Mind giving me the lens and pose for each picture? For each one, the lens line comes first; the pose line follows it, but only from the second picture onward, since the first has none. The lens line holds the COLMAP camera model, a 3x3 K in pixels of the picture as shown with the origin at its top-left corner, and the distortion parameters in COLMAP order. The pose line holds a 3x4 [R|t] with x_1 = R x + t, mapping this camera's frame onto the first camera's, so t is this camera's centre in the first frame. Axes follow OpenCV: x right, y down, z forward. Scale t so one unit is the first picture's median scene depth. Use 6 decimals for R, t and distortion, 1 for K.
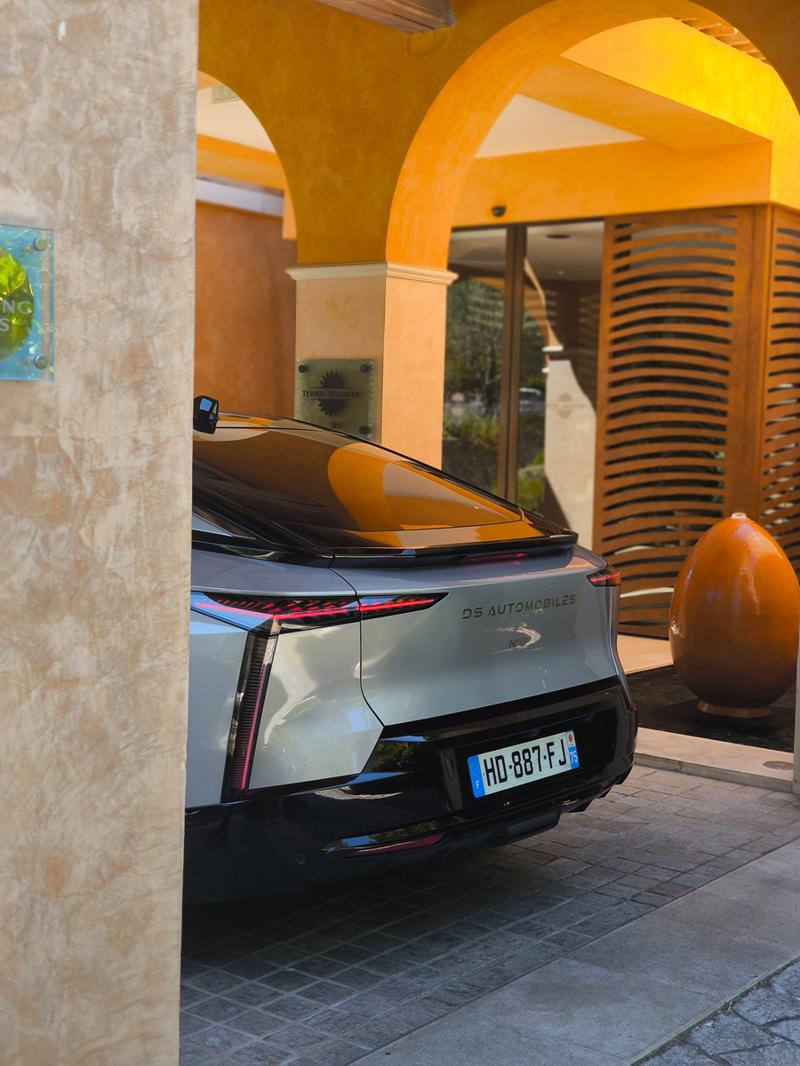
lens RADIAL K [[1520.6, 0, 400.0], [0, 1520.6, 533.0], [0, 0, 1]] dist [0.186554, -0.701264]
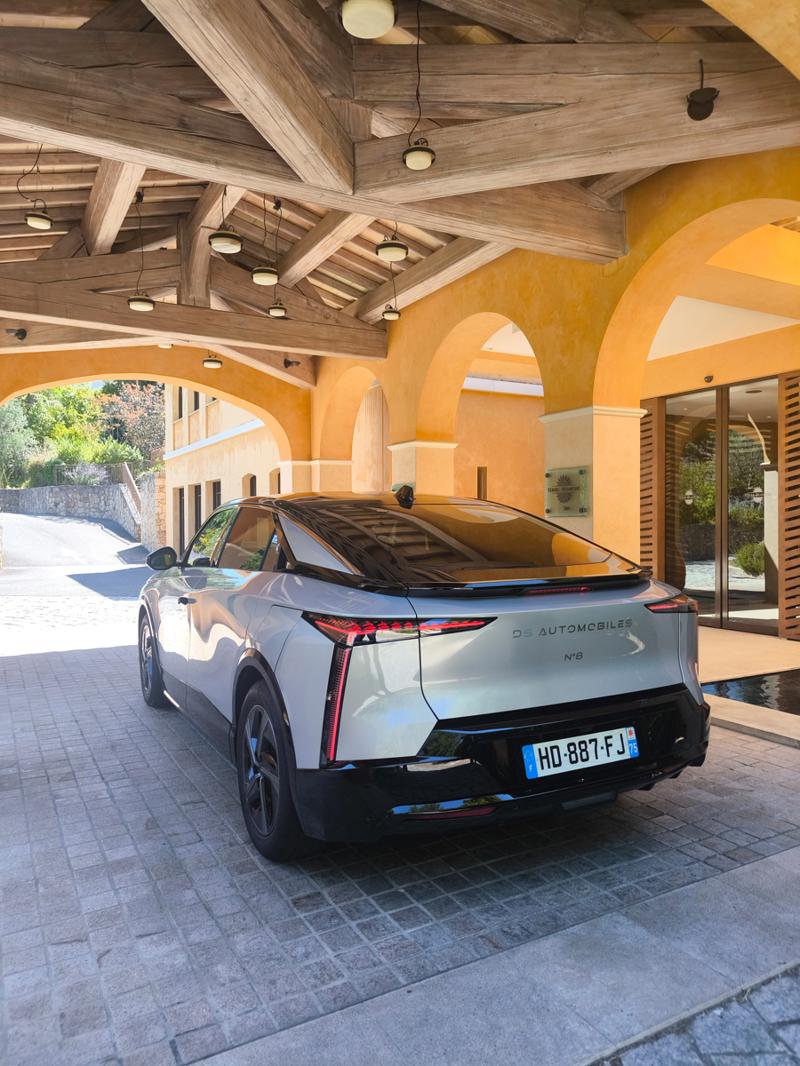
lens RADIAL K [[745.2, 0, 400.0], [0, 745.2, 533.0], [0, 0, 1]] dist [0.012101, -0.005984]
pose [[0.914913, -0.029435, -0.402576, 0.193741], [0.004953, 0.998081, -0.061720, 0.005771], [0.403621, 0.054474, 0.913303, 0.350168]]
